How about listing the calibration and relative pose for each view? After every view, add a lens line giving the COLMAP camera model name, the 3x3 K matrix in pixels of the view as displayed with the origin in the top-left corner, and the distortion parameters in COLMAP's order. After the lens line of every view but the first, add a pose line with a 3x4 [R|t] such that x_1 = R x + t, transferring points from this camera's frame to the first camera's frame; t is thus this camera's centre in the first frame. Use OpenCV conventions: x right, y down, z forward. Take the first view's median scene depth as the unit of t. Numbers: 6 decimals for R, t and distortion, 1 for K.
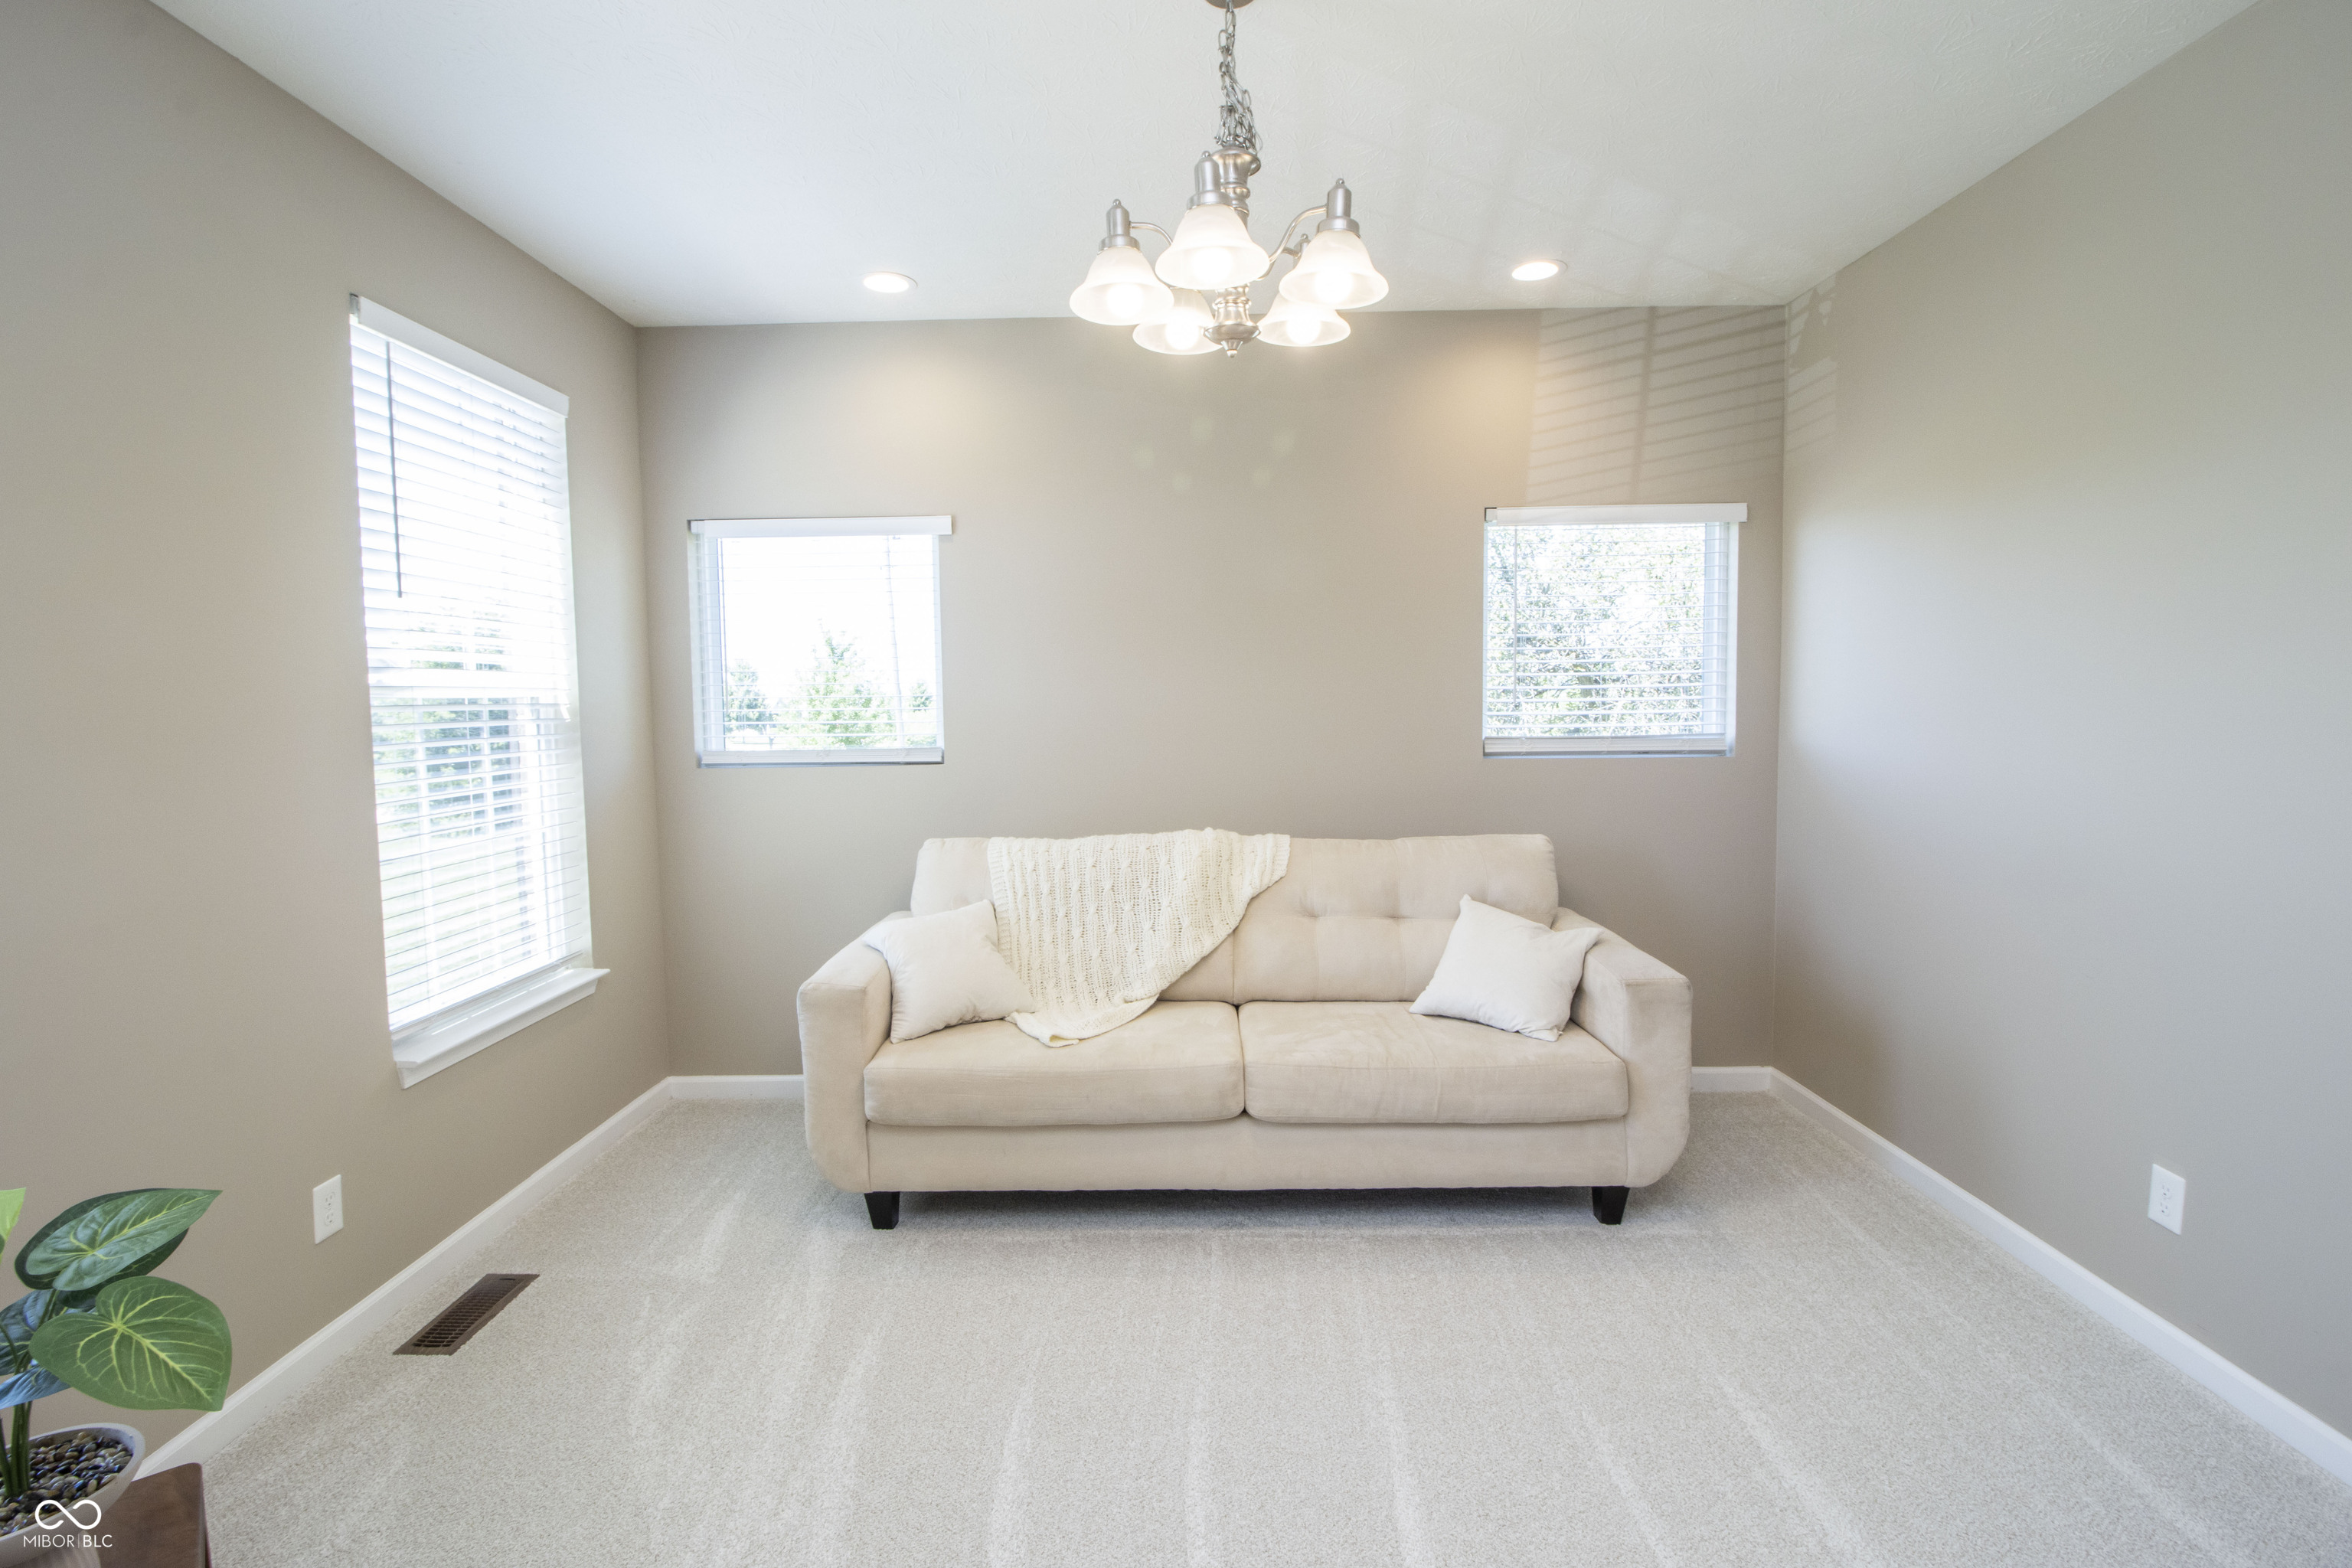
lens RADIAL K [[1076.5, 0, 1166.2], [0, 1076.5, 766.8], [0, 0, 1]] dist [-0.000467, -0.017196]
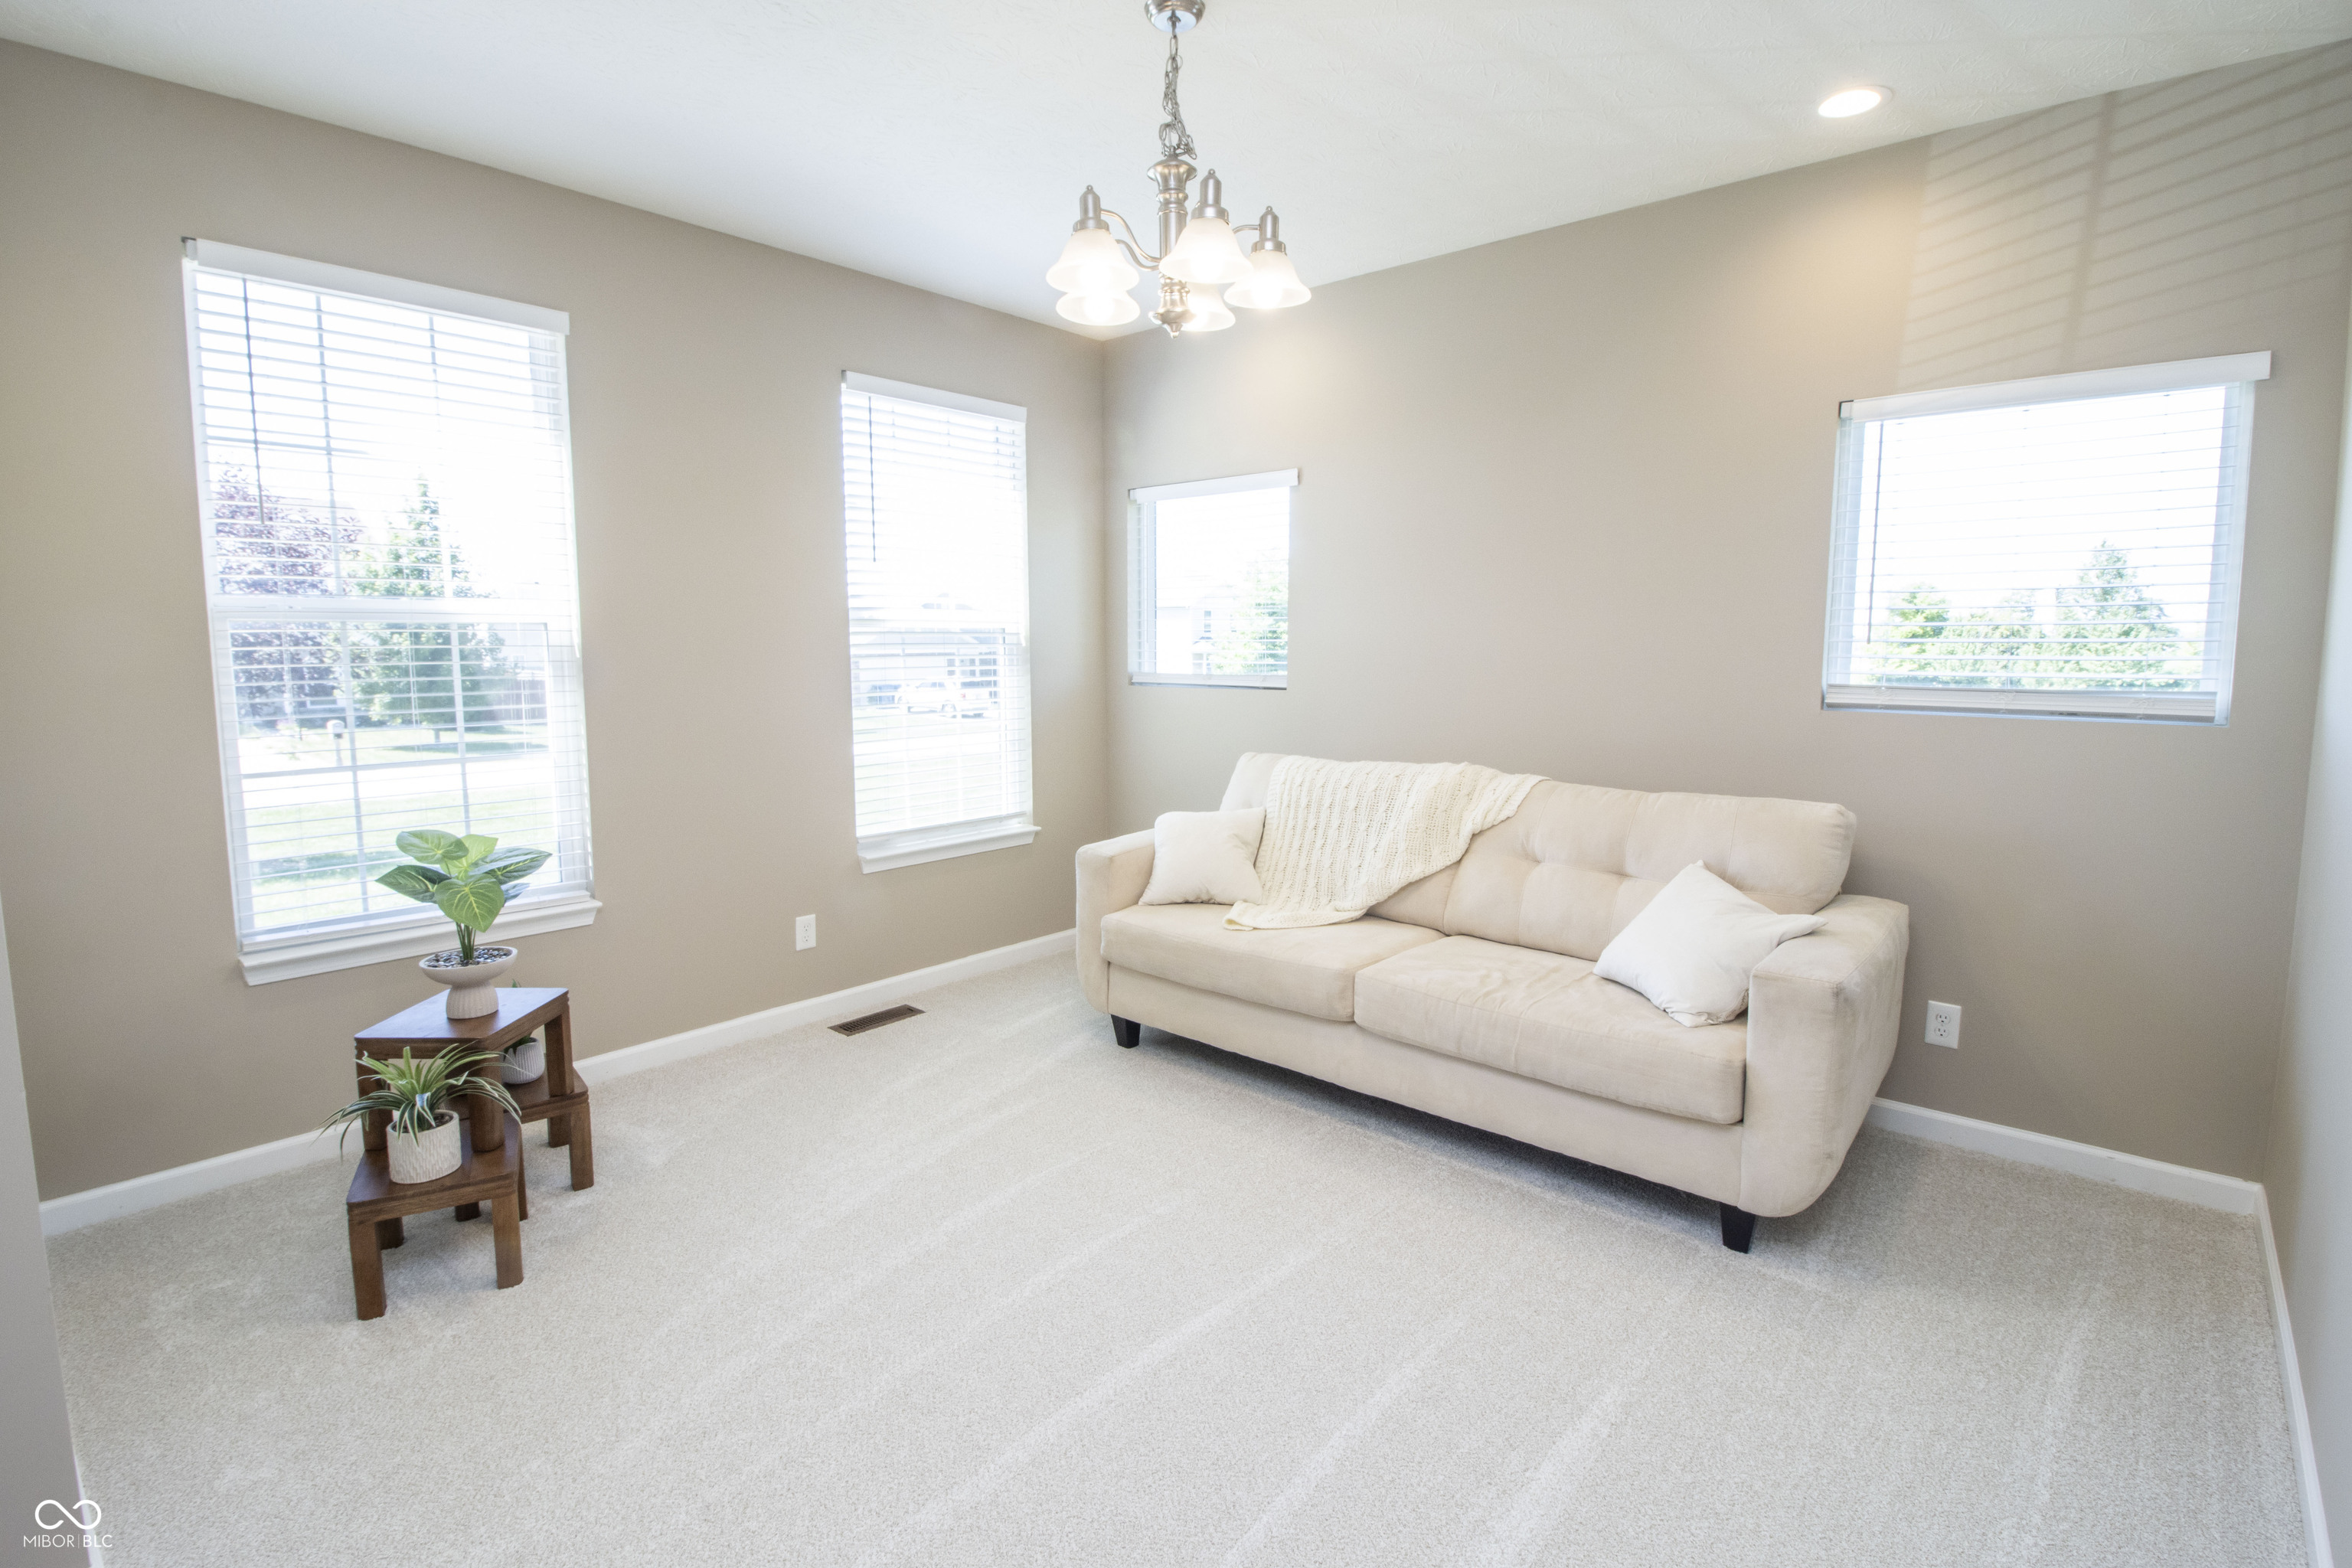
lens RADIAL K [[1104.0, 0, 1173.7], [0, 1104.0, 758.3], [0, 0, 1]] dist [0.000871, -0.013202]
pose [[0.761755, 0.081787, -0.642682, 0.524534], [-0.050780, 0.996485, 0.066623, -0.002357], [0.645872, -0.018115, 0.763230, 0.037856]]
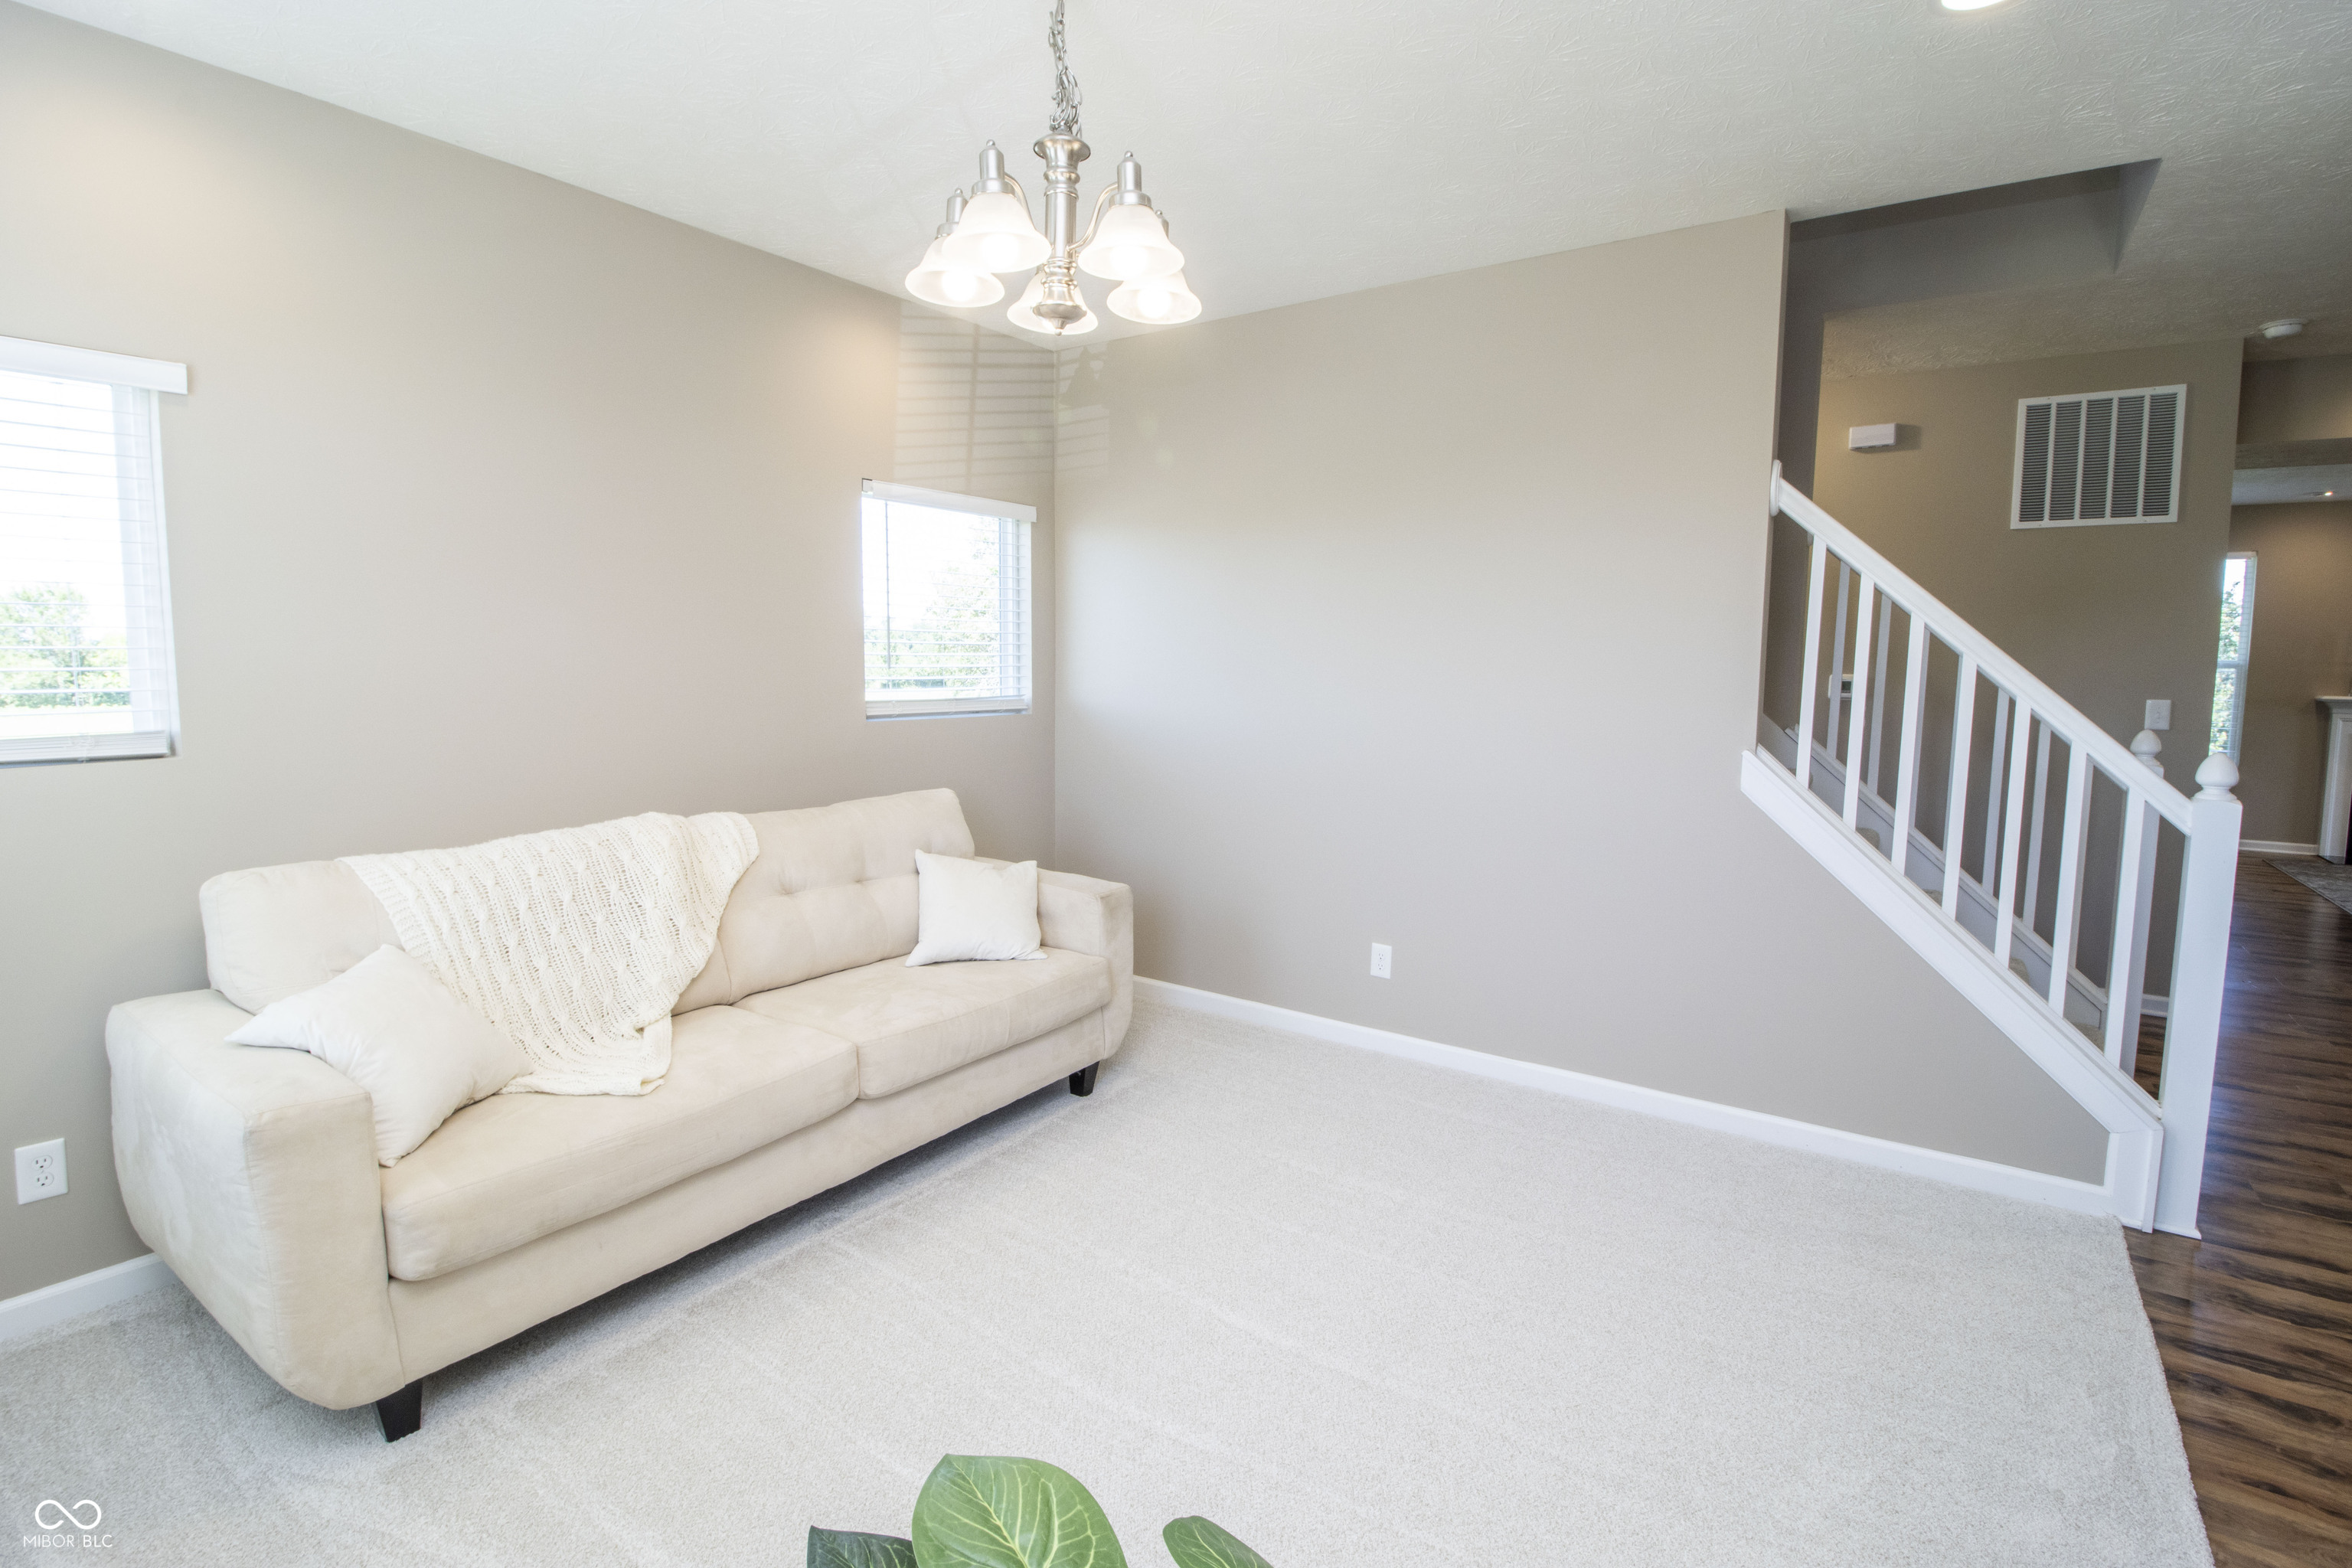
lens RADIAL K [[1076.5, 0, 1166.2], [0, 1076.5, 766.8], [0, 0, 1]] dist [-0.000467, -0.017196]
pose [[0.566583, -0.065231, 0.821418, -0.449722], [0.040266, 0.997863, 0.051469, -0.006789], [-0.823020, 0.003914, 0.567999, 0.195813]]
